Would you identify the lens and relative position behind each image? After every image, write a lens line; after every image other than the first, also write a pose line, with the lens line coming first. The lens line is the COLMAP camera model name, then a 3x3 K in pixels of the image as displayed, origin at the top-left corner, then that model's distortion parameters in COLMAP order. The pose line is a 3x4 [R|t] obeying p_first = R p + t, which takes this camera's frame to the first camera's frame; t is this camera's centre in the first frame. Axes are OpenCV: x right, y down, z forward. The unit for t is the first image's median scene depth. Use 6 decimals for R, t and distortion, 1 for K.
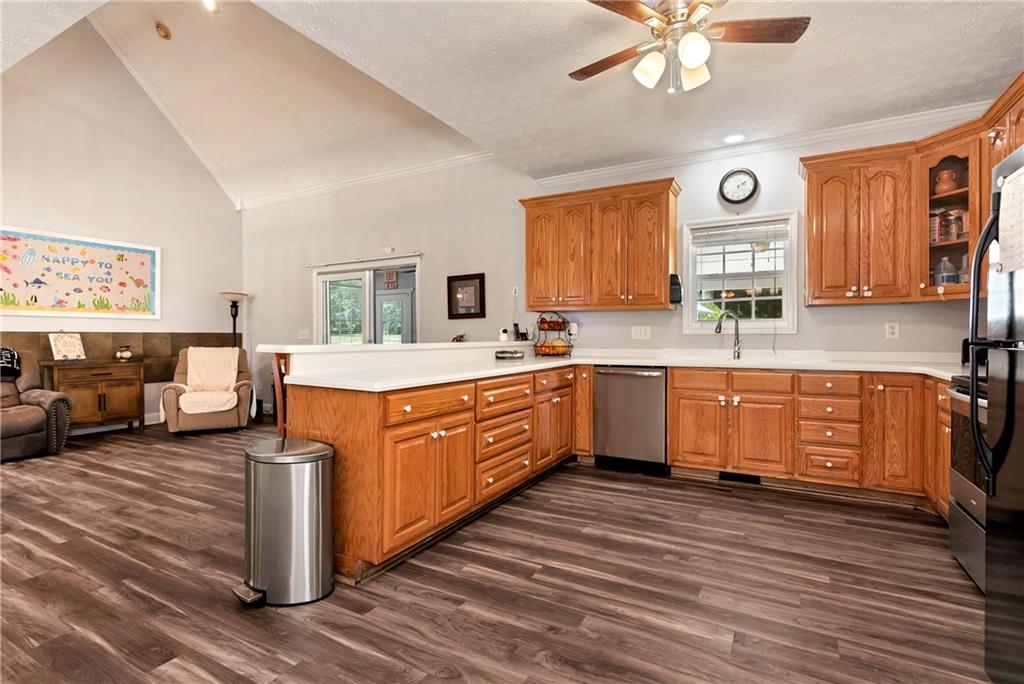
lens RADIAL K [[492.5, 0, 516.0], [0, 492.5, 342.9], [0, 0, 1]] dist [0.007274, -0.001266]
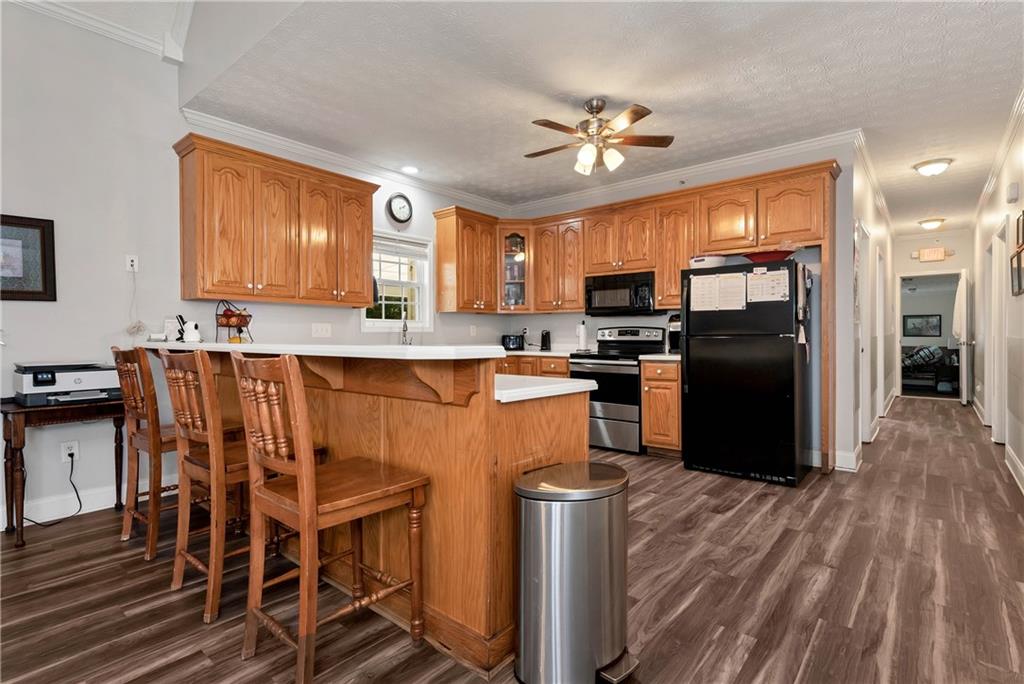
lens RADIAL K [[492.5, 0, 512.0], [0, 492.5, 336.7], [0, 0, 1]] dist [0.007274, -0.001266]
pose [[0.196984, -0.005622, 0.980391, -0.933878], [0.016818, 0.999856, 0.002355, -0.007995], [-0.980262, 0.016025, 0.197050, 0.709719]]
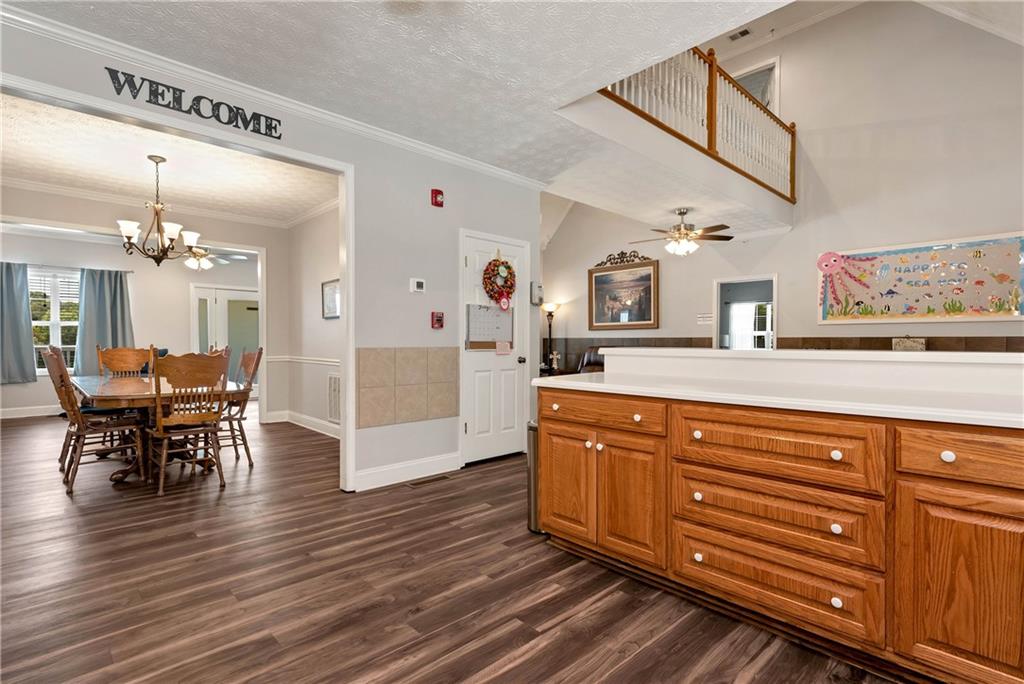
lens RADIAL K [[492.5, 0, 513.9], [0, 492.5, 348.5], [0, 0, 1]] dist [0.007274, -0.001266]
pose [[-0.298277, 0.014328, -0.954372, 0.661996], [-0.013645, 0.999721, 0.019274, -0.011698], [0.954382, 0.018772, -0.297998, 0.968009]]
